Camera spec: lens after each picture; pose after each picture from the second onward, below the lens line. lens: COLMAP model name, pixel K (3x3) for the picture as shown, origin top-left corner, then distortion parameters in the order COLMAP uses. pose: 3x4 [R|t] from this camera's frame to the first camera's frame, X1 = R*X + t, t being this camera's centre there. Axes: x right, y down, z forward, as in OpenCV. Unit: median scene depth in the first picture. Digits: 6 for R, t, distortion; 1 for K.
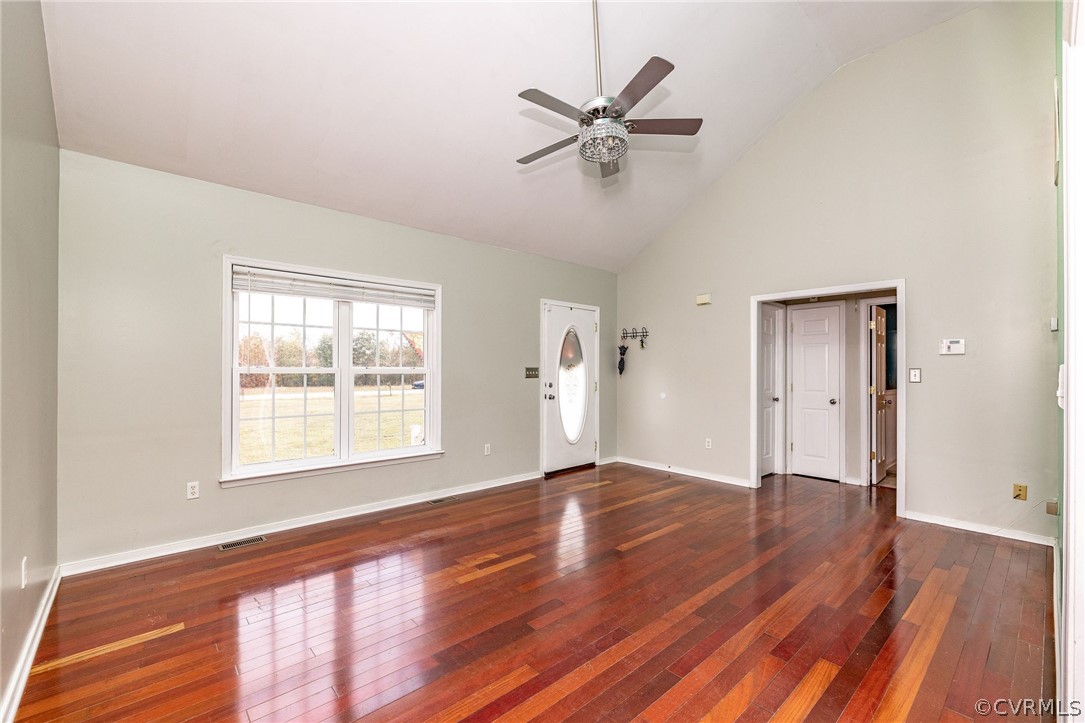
lens RADIAL K [[455.4, 0, 542.8], [0, 455.4, 368.8], [0, 0, 1]] dist [-0.000877, -0.000144]
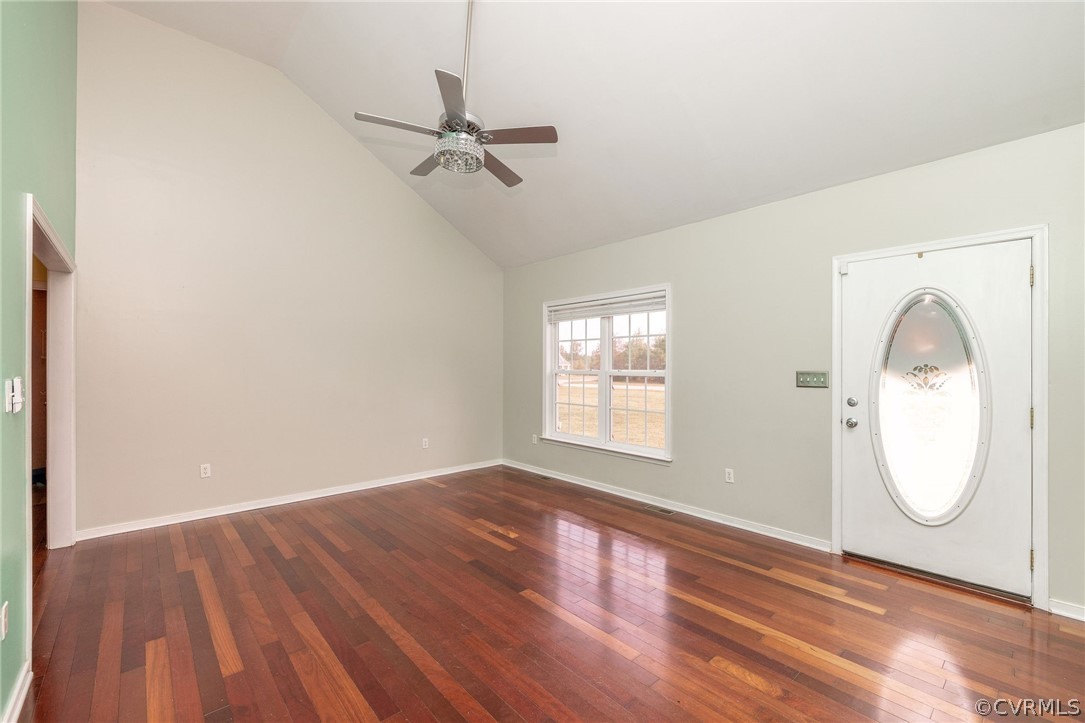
lens RADIAL K [[455.4, 0, 542.8], [0, 455.4, 368.8], [0, 0, 1]] dist [-0.000877, -0.000144]
pose [[0.002295, 0.006213, -0.999978, 0.727106], [0.001639, 0.999979, 0.006217, -0.013522], [0.999996, -0.001653, 0.002284, 0.748048]]
